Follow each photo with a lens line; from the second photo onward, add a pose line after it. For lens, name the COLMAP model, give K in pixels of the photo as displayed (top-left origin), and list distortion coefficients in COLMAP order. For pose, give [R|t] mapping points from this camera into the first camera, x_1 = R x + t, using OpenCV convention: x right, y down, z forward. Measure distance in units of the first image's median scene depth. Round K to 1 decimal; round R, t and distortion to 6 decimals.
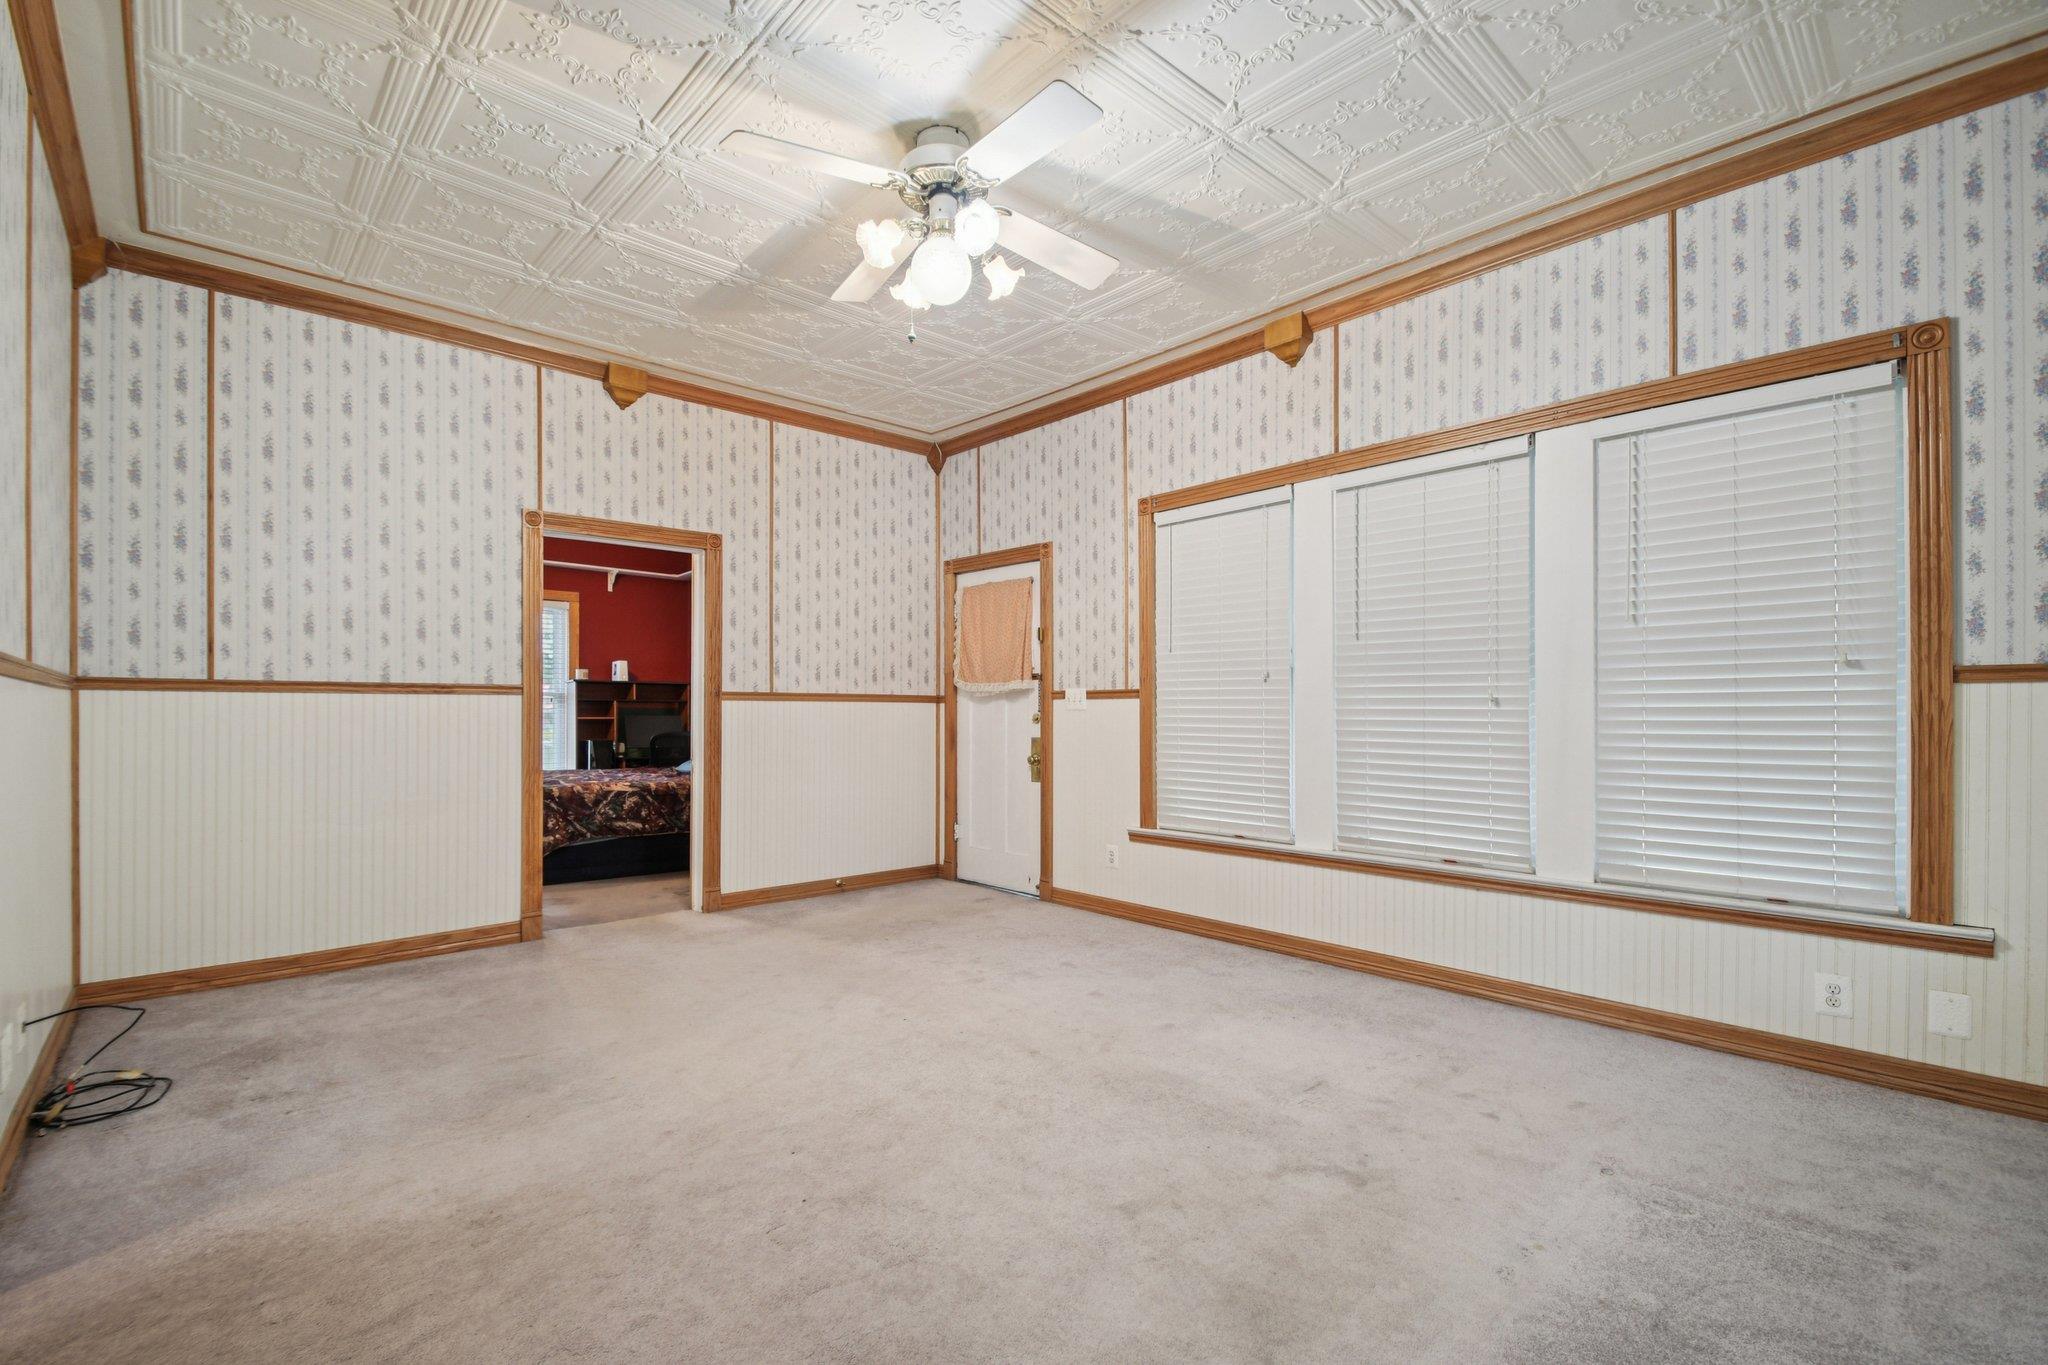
lens RADIAL K [[914.0, 0, 1024.2], [0, 914.0, 721.2], [0, 0, 1]] dist [0.001858, -0.013369]
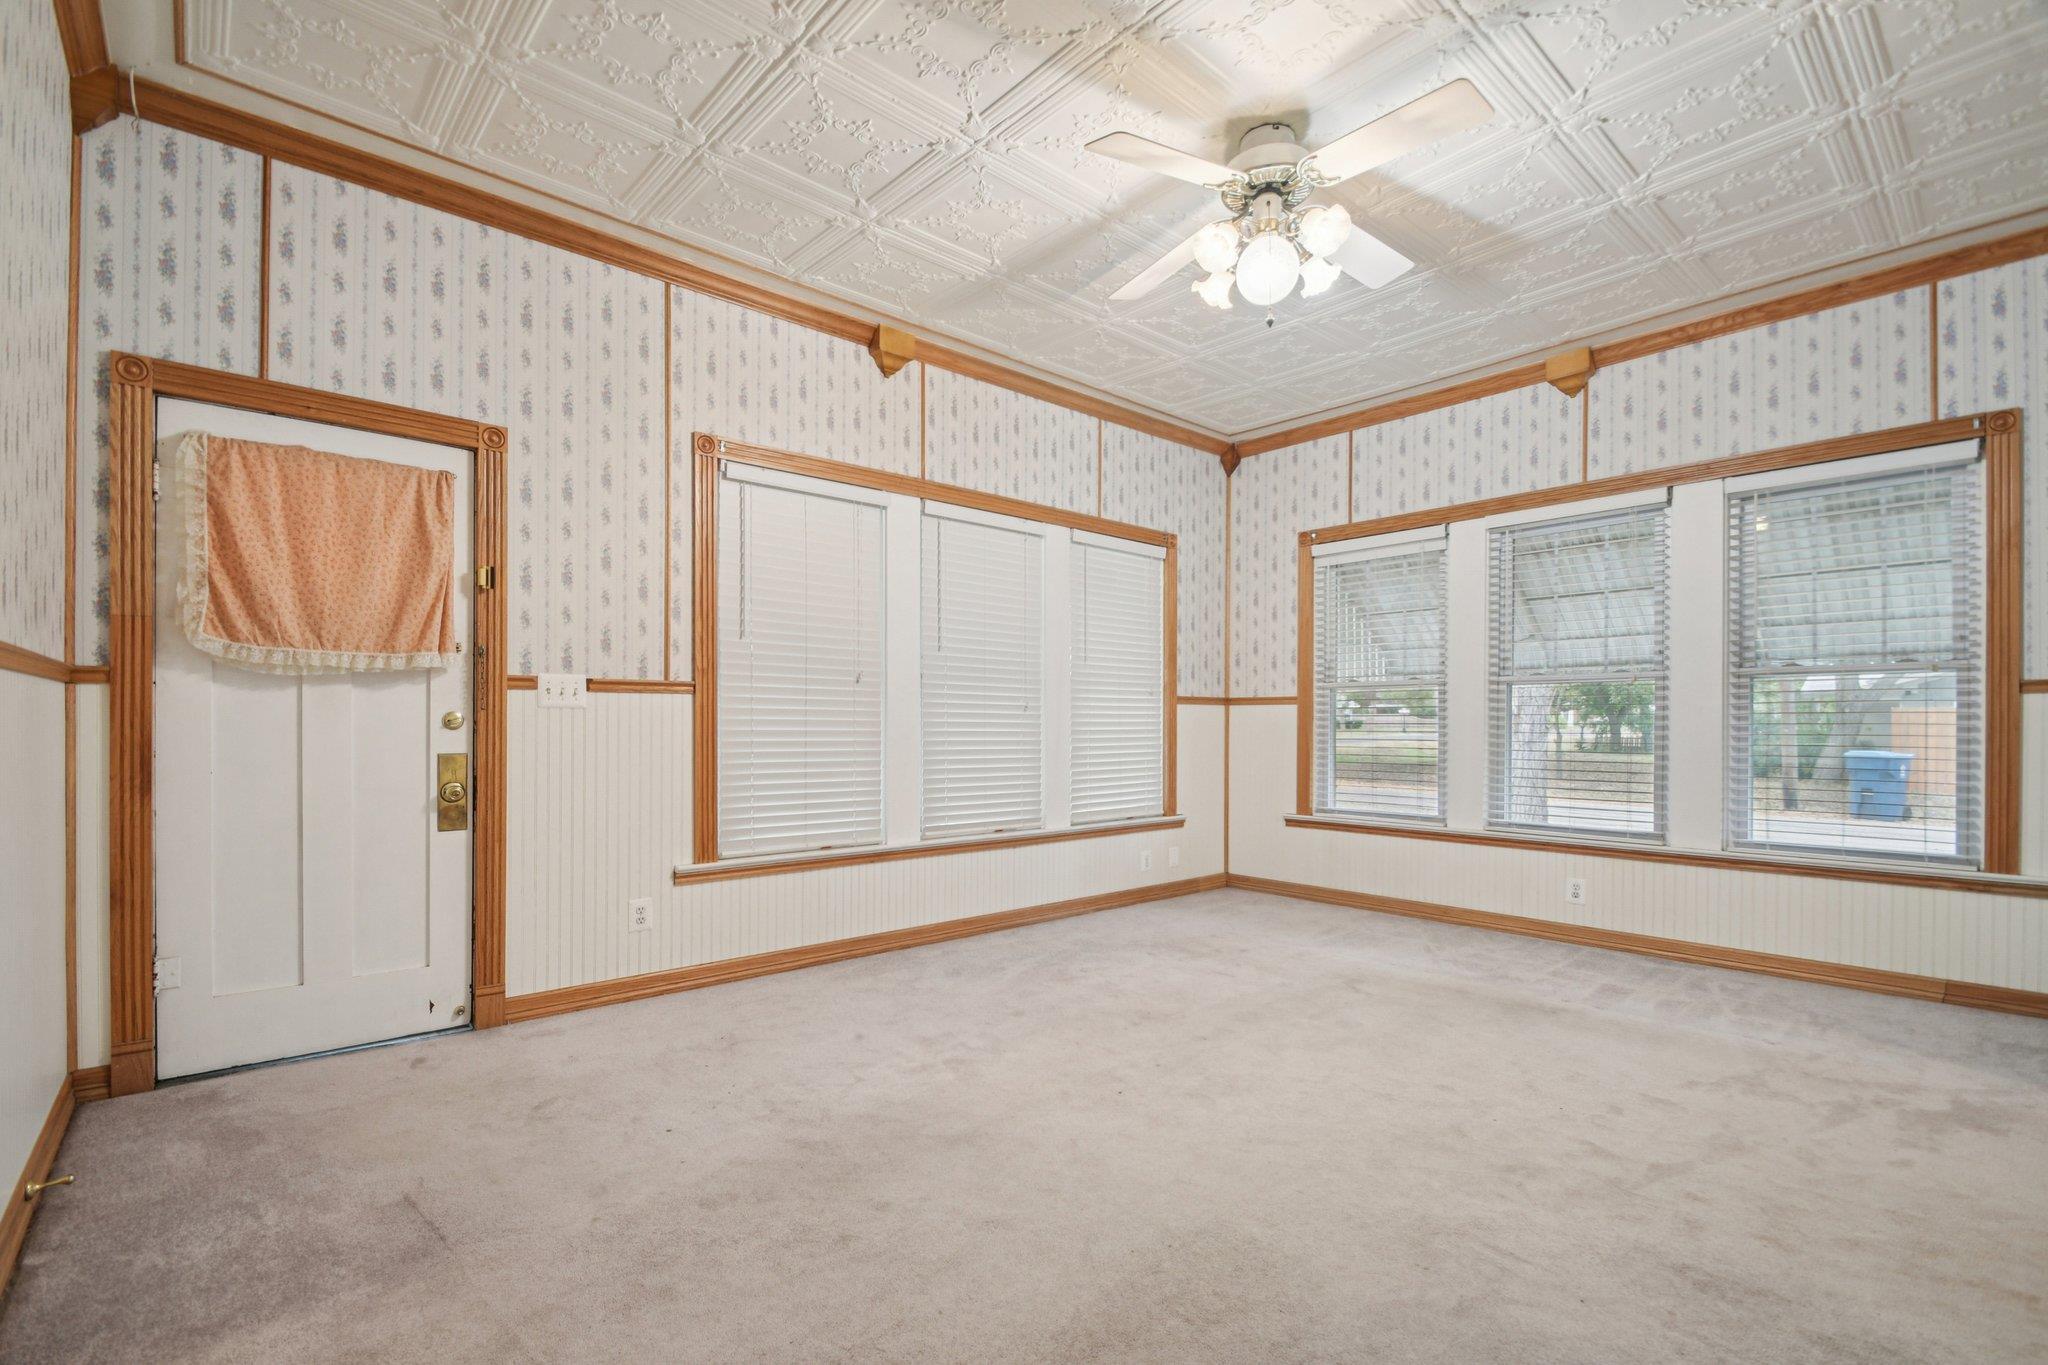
lens RADIAL K [[914.0, 0, 1024.2], [0, 914.0, 721.2], [0, 0, 1]] dist [0.001858, -0.013369]
pose [[0.011973, -0.004743, 0.999917, -0.646049], [-0.000759, 0.999988, 0.004752, -0.006368], [-0.999928, -0.000816, 0.011970, 0.735526]]
